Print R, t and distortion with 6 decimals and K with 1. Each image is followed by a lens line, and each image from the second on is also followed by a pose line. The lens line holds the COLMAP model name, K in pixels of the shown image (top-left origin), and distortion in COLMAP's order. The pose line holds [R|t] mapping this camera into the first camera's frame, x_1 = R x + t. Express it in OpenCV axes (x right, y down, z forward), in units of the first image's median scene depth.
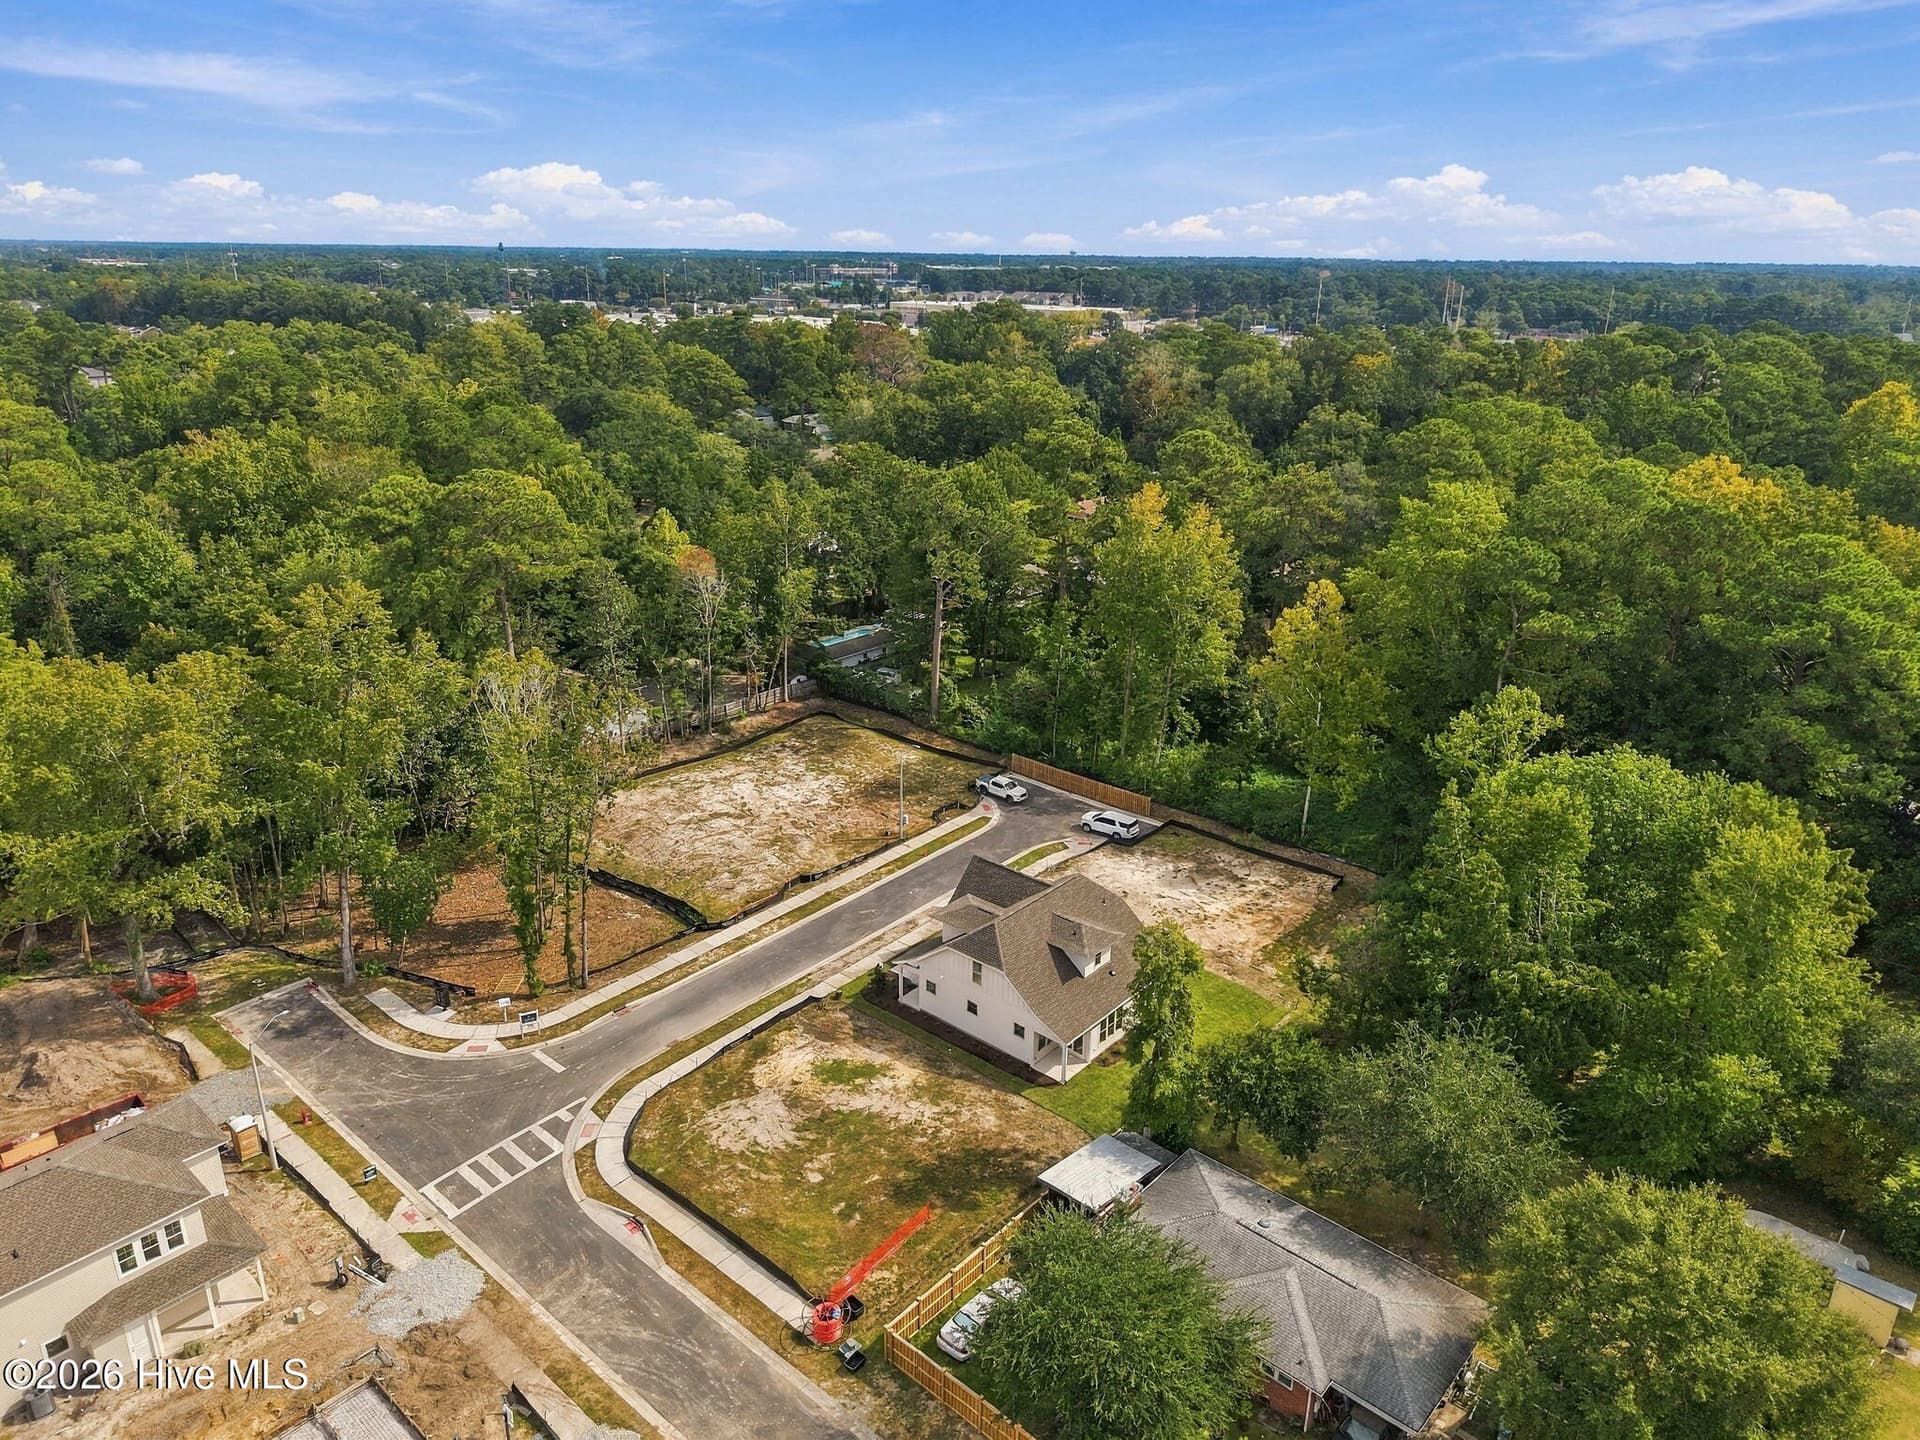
lens RADIAL K [[1276.7, 0, 955.8], [0, 1276.7, 709.5], [0, 0, 1]] dist [0.017083, -0.006961]
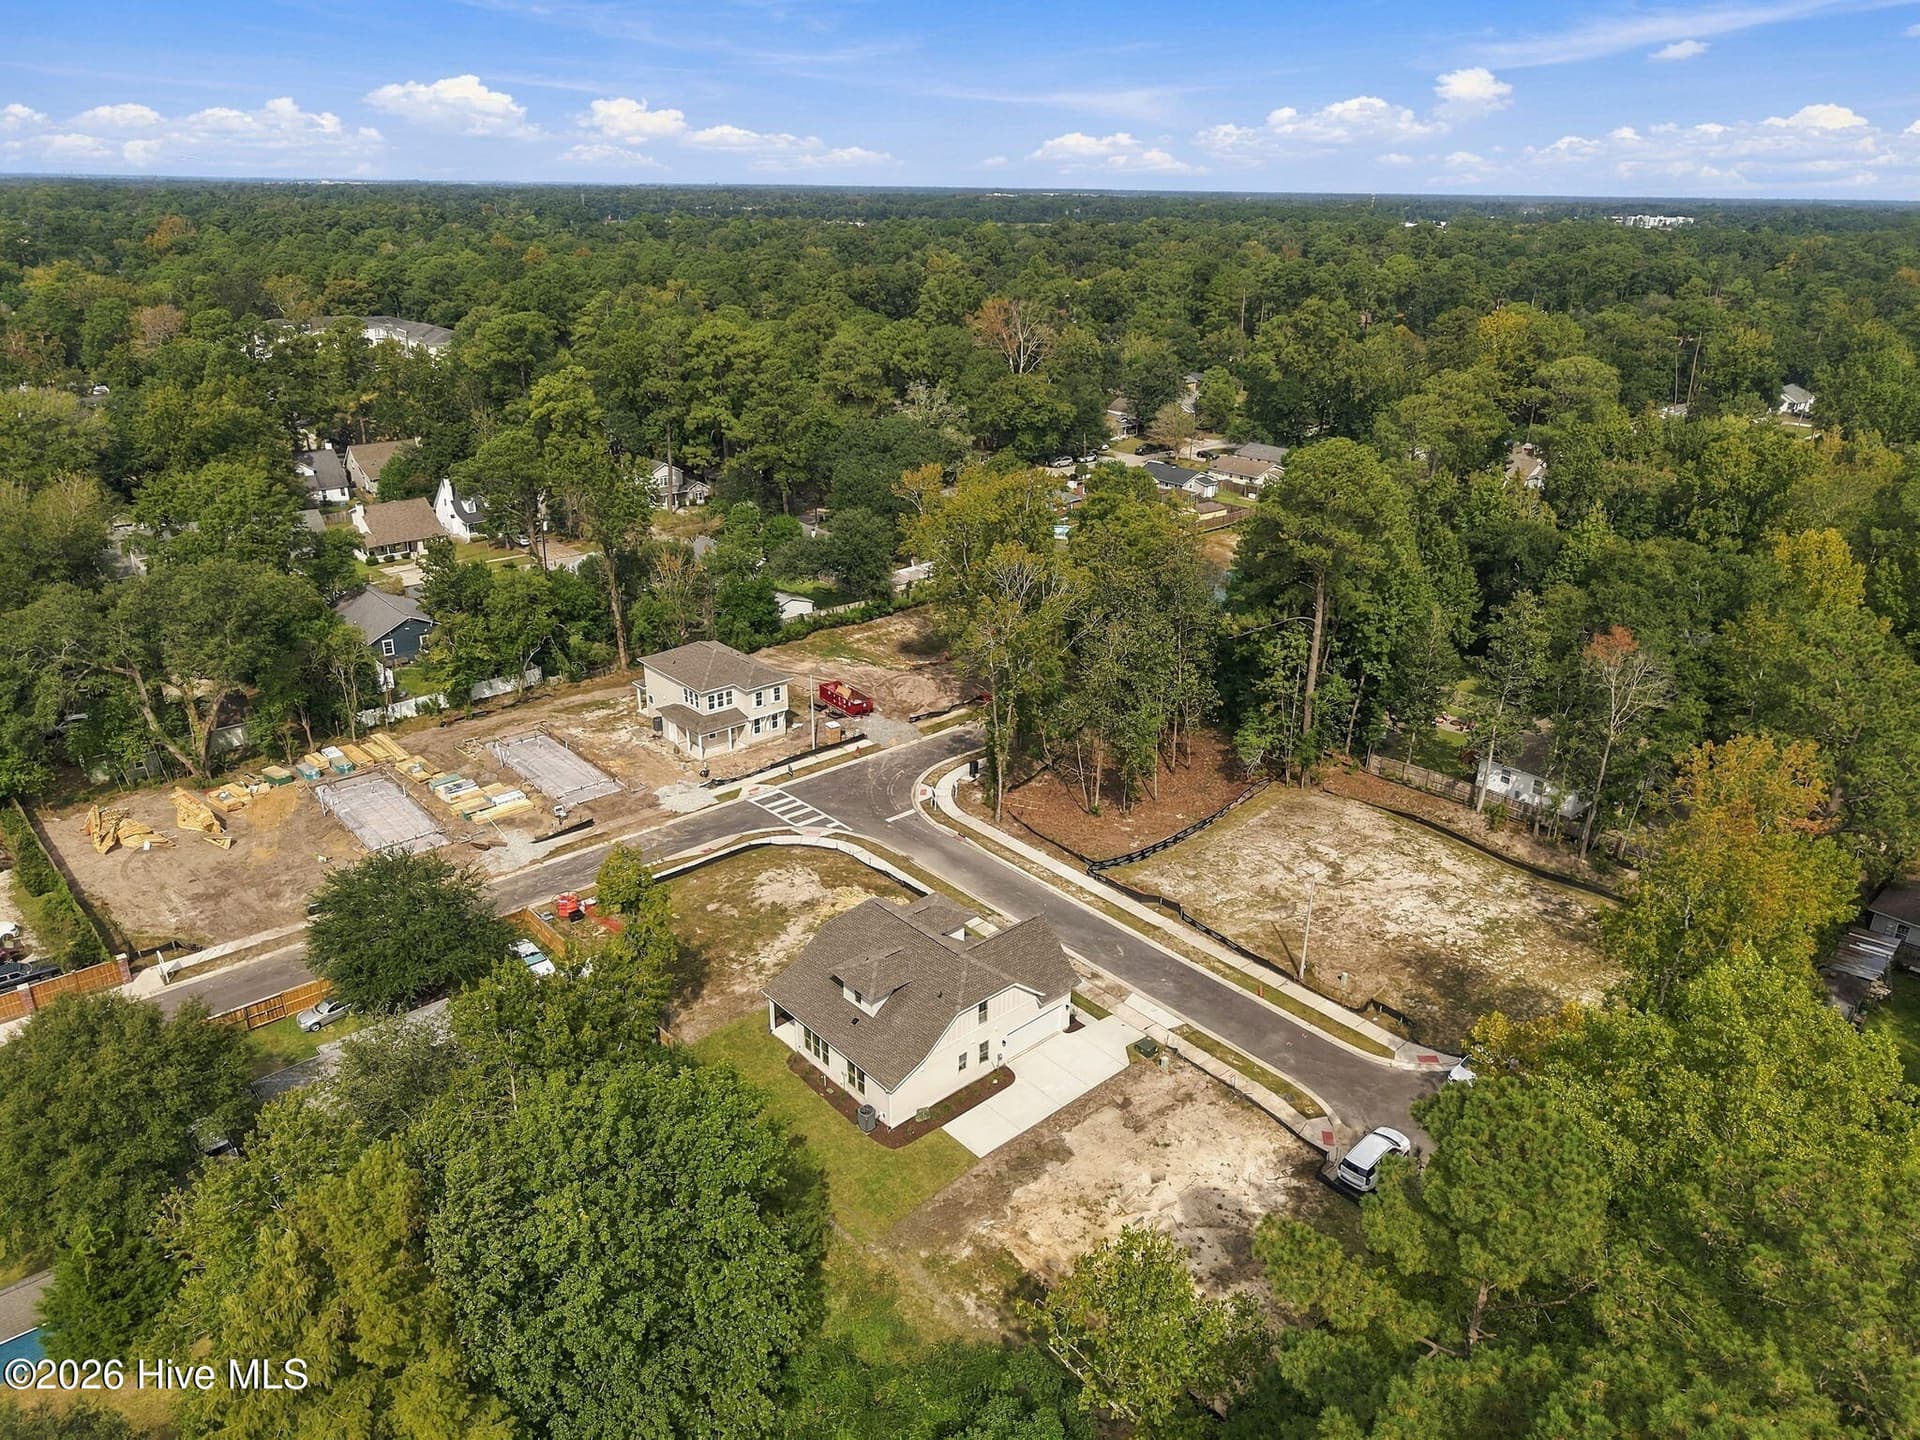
lens RADIAL K [[1280.0, 0, 945.9], [0, 1280.0, 695.9], [0, 0, 1]] dist [0.098919, -0.001141]
pose [[-0.133953, 0.355591, -0.924993, 0.814626], [-0.345278, 0.858170, 0.379904, -0.340732], [0.928892, 0.370269, 0.007824, 0.875413]]
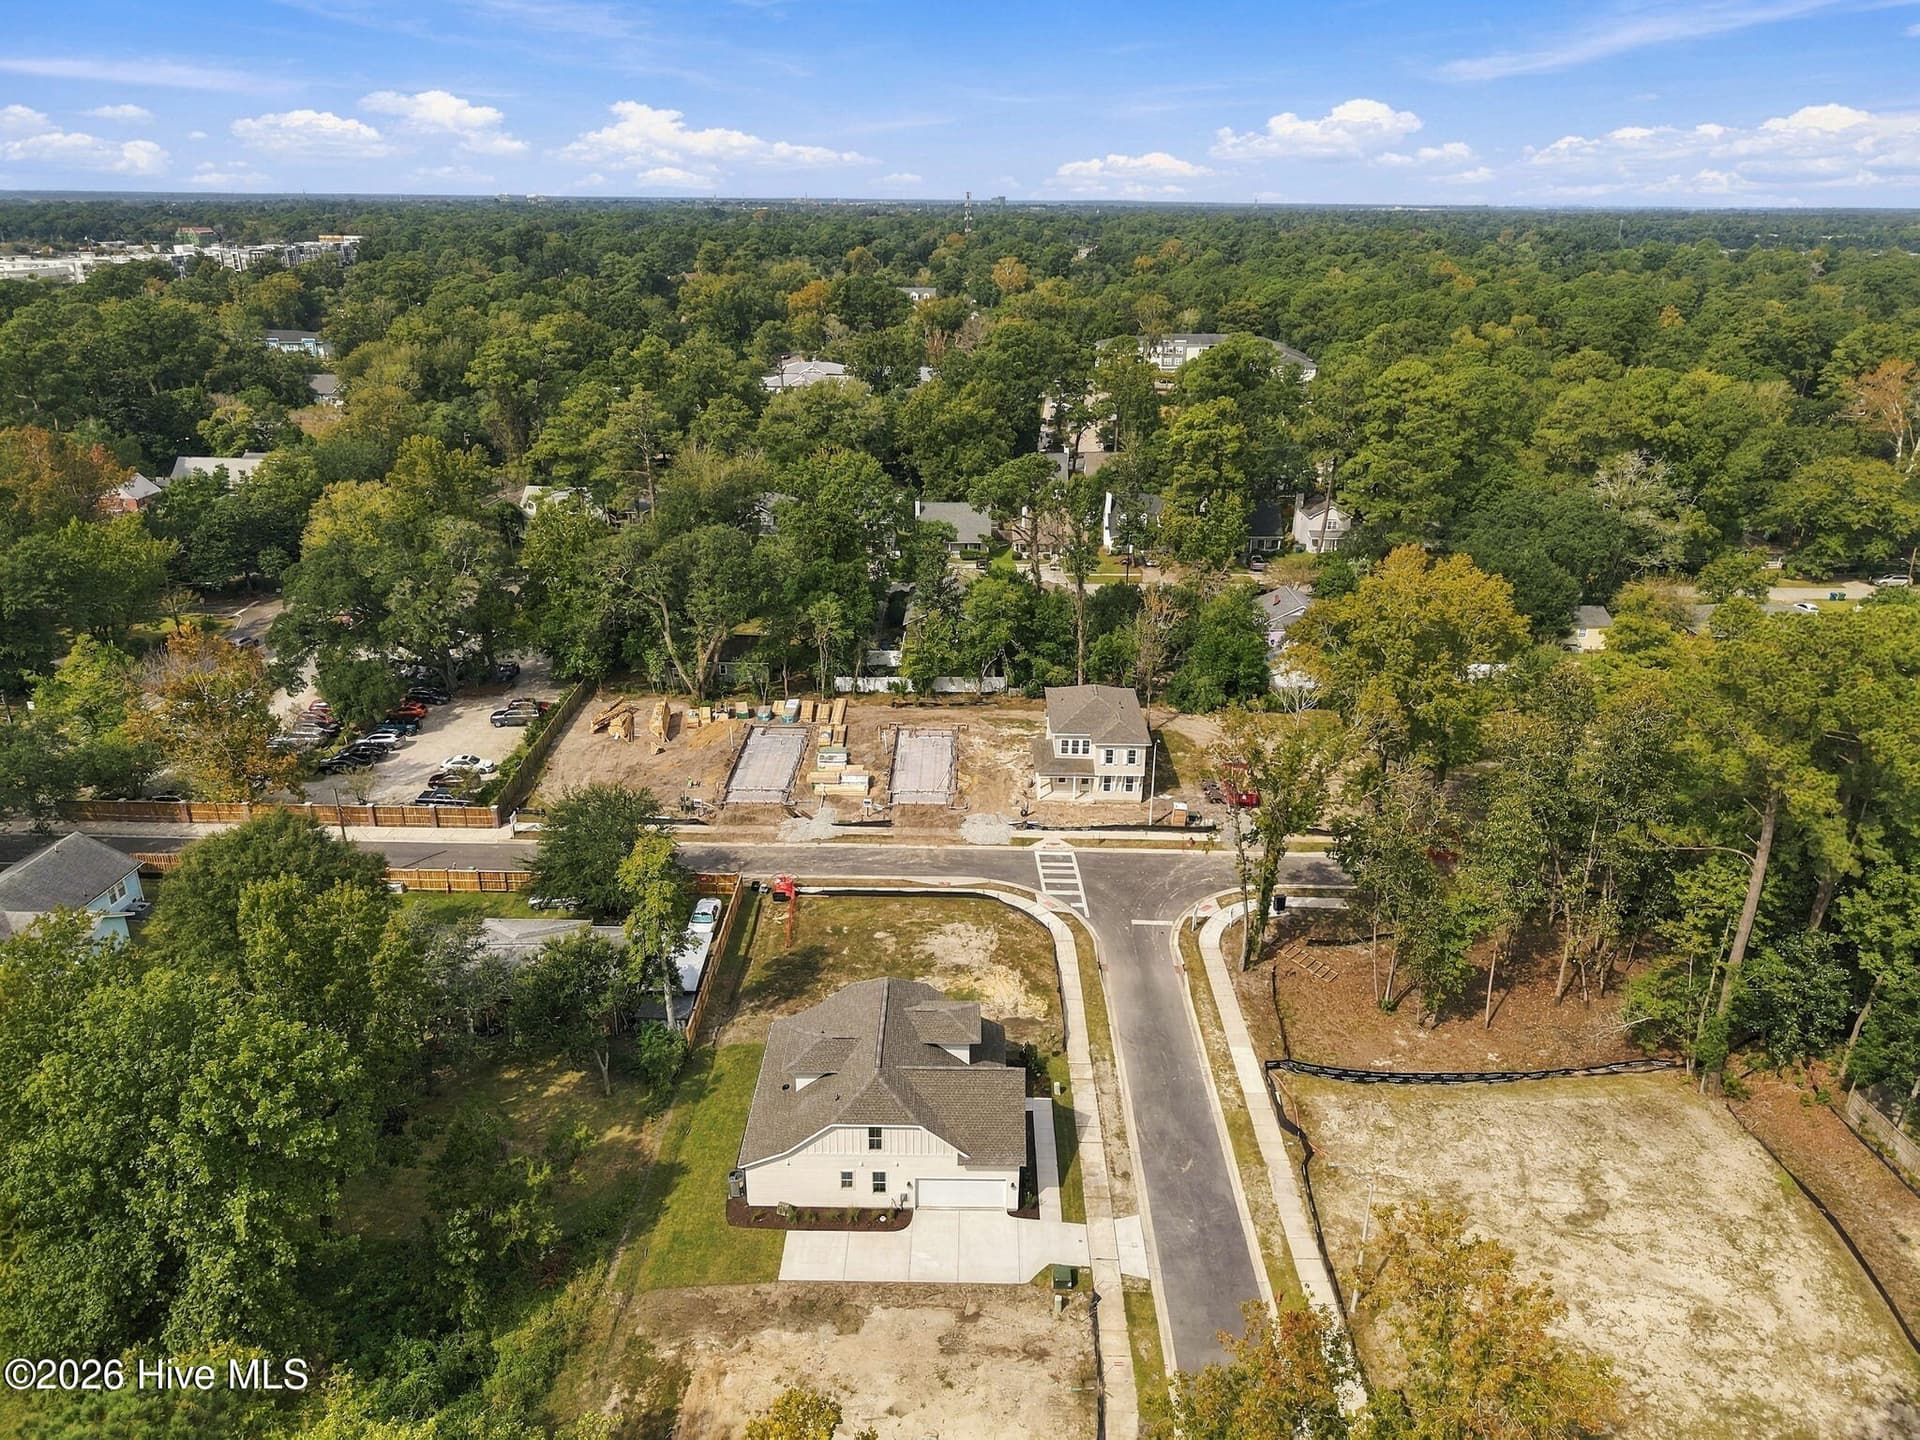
lens RADIAL K [[1261.0, 0, 960.0], [0, 1261.0, 720.0], [0, 0, 1]] dist [0.048886, -0.040839]
pose [[-0.759762, 0.230756, -0.607876, 0.459424], [-0.234468, 0.774767, 0.587163, -0.486866], [0.606454, 0.588632, -0.534533, 1.264179]]
